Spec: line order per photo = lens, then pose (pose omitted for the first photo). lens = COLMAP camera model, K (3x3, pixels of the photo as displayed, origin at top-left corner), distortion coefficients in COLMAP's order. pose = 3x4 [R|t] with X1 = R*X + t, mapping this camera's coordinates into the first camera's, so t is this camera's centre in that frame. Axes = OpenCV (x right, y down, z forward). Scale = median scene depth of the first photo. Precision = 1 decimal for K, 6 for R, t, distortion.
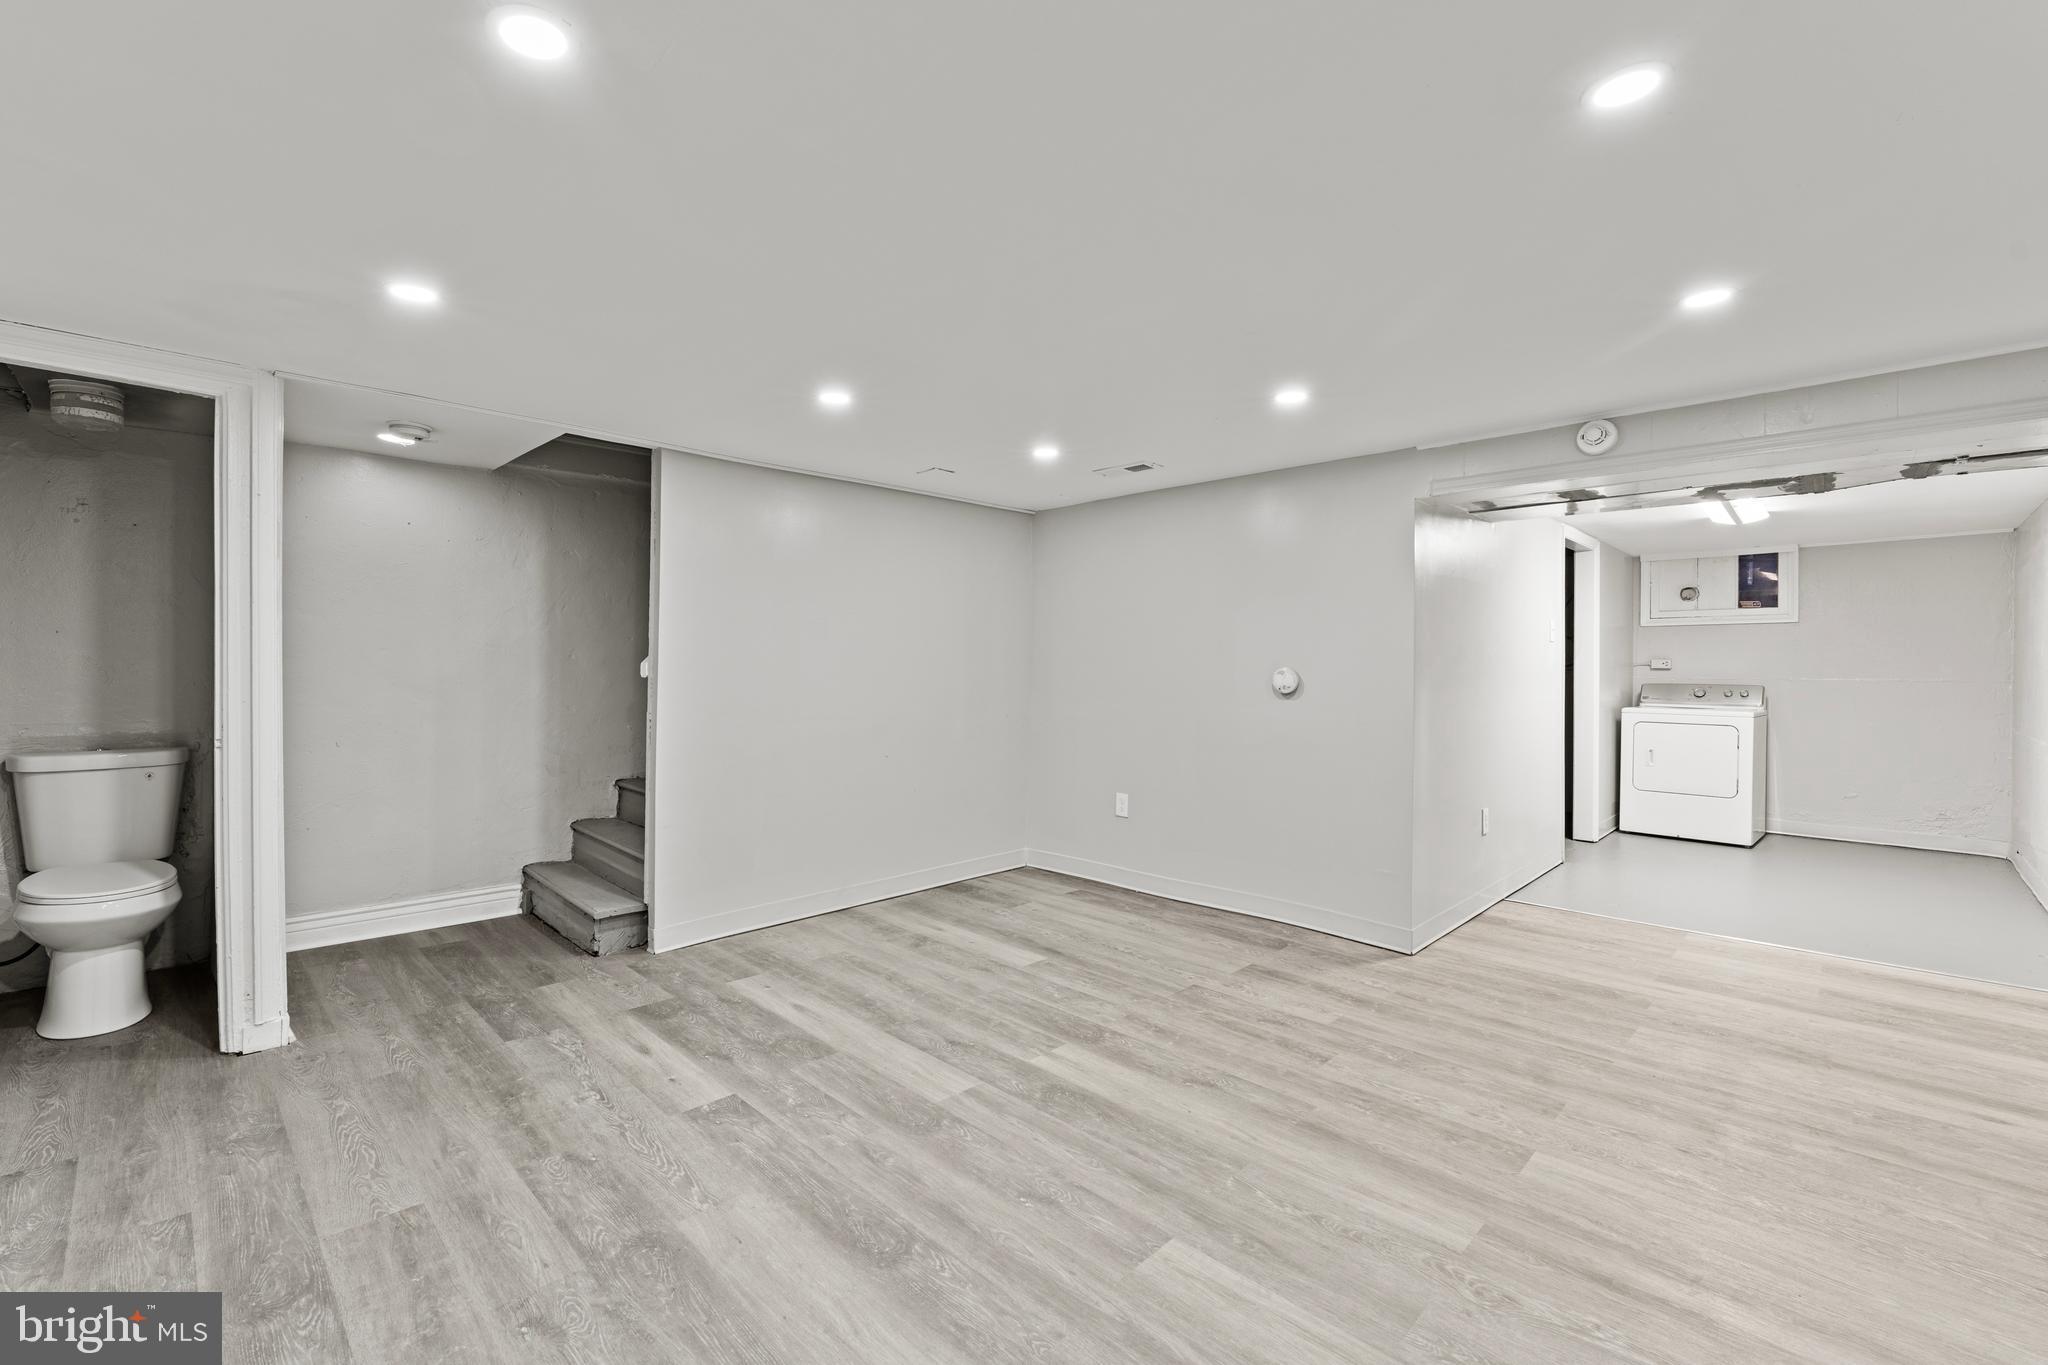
lens RADIAL K [[825.9, 0, 1024.0], [0, 825.9, 682.5], [0, 0, 1]] dist [-0.002309, -0.000292]
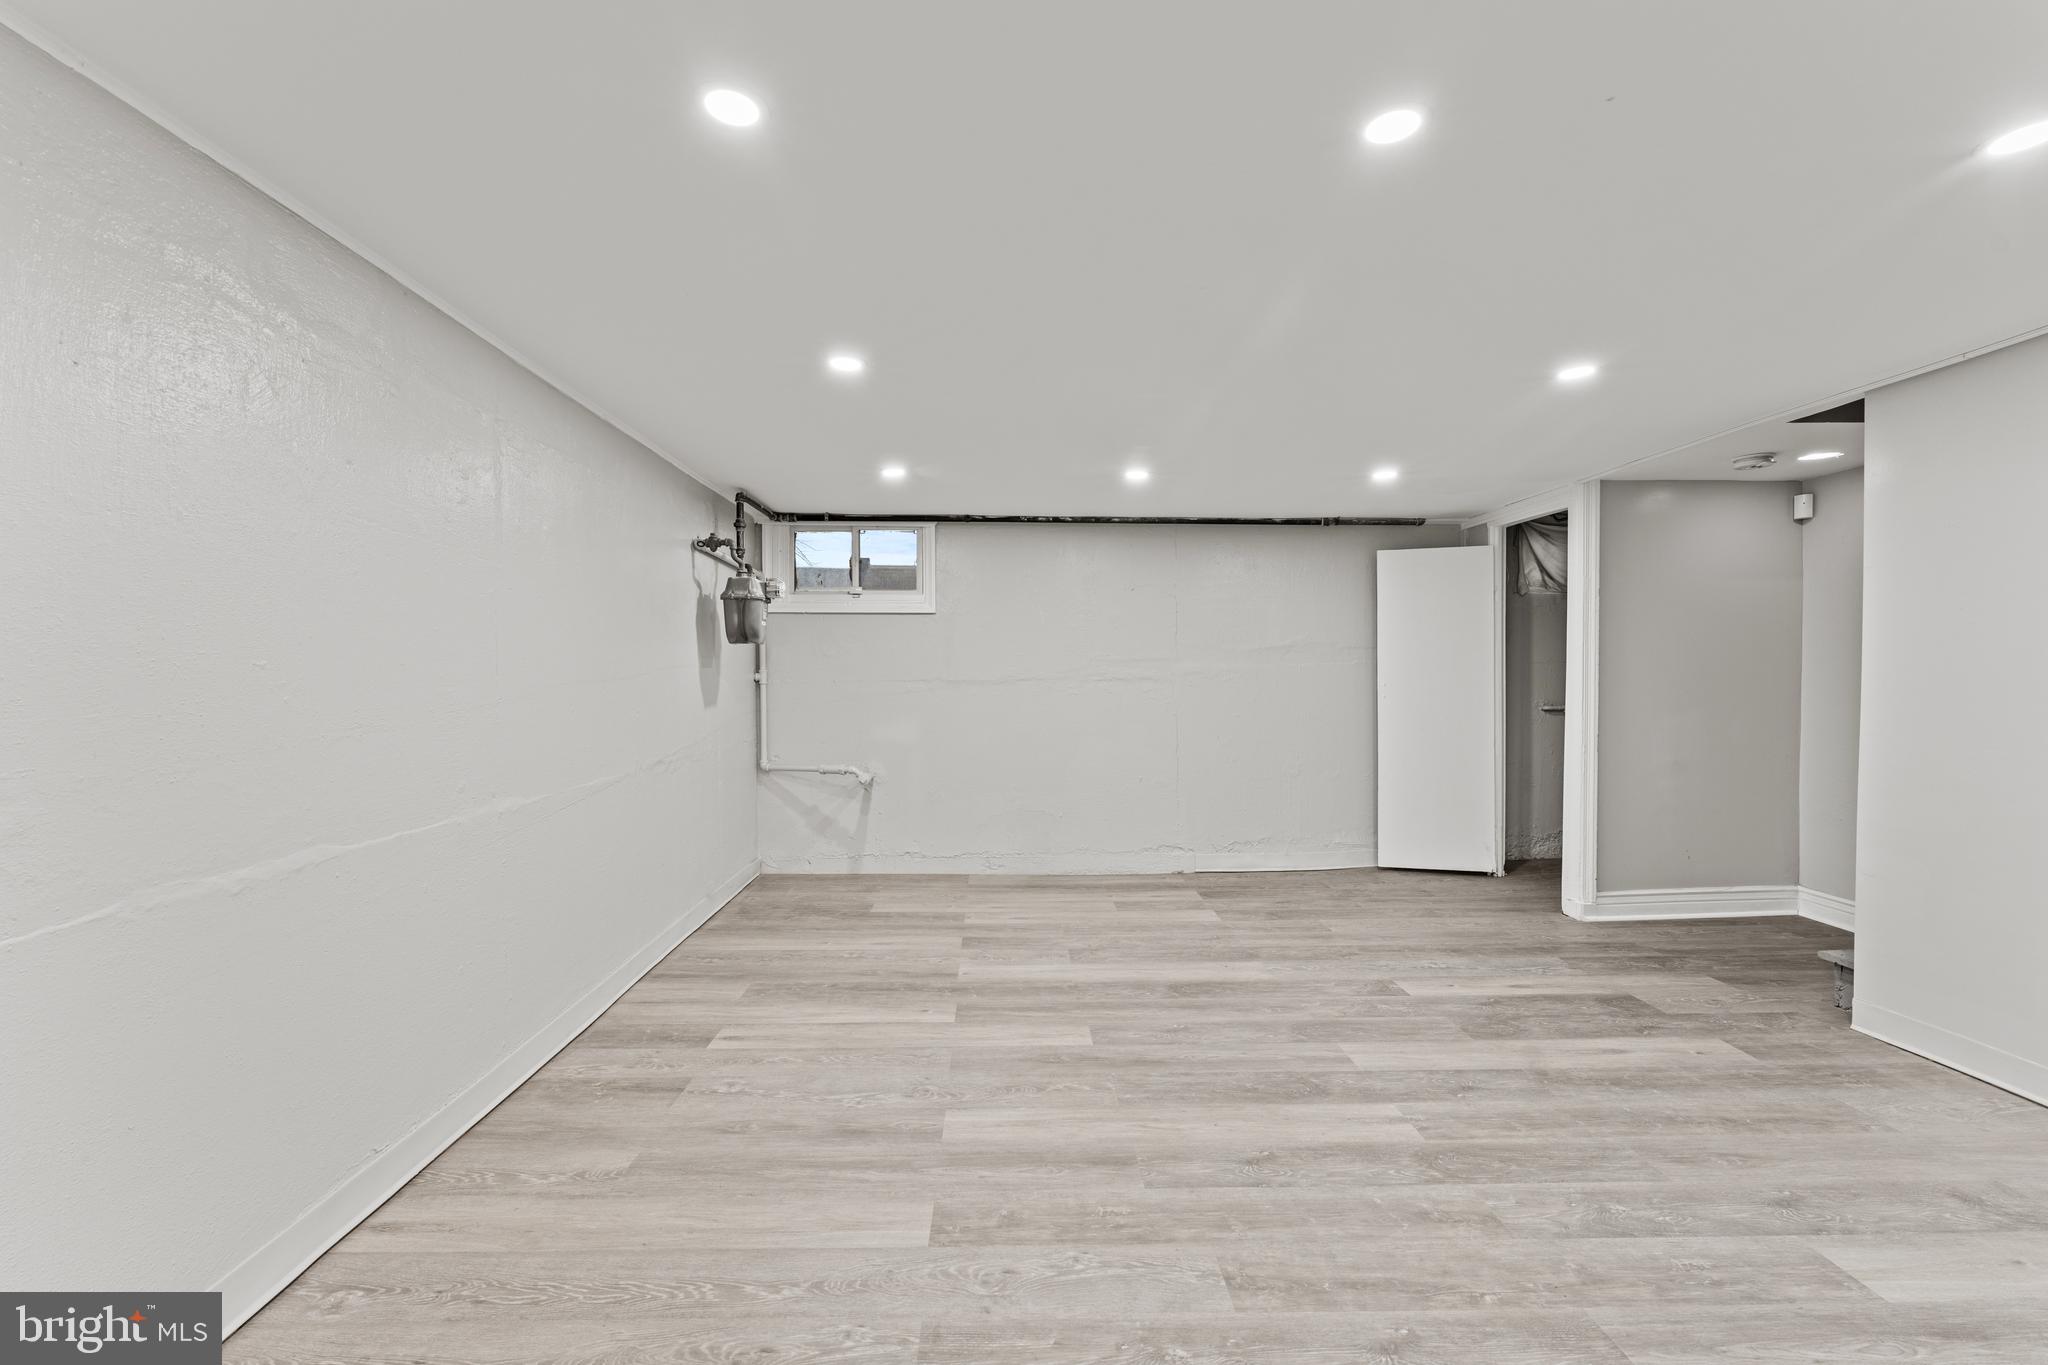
lens RADIAL K [[847.6, 0, 1021.5], [0, 847.6, 682.6], [0, 0, 1]] dist [0.002328, -0.000107]
pose [[-0.683001, 0.003137, -0.730411, 0.942138], [-0.014455, 0.999737, 0.017810, -0.009348], [0.730275, 0.022722, -0.682776, 1.310889]]
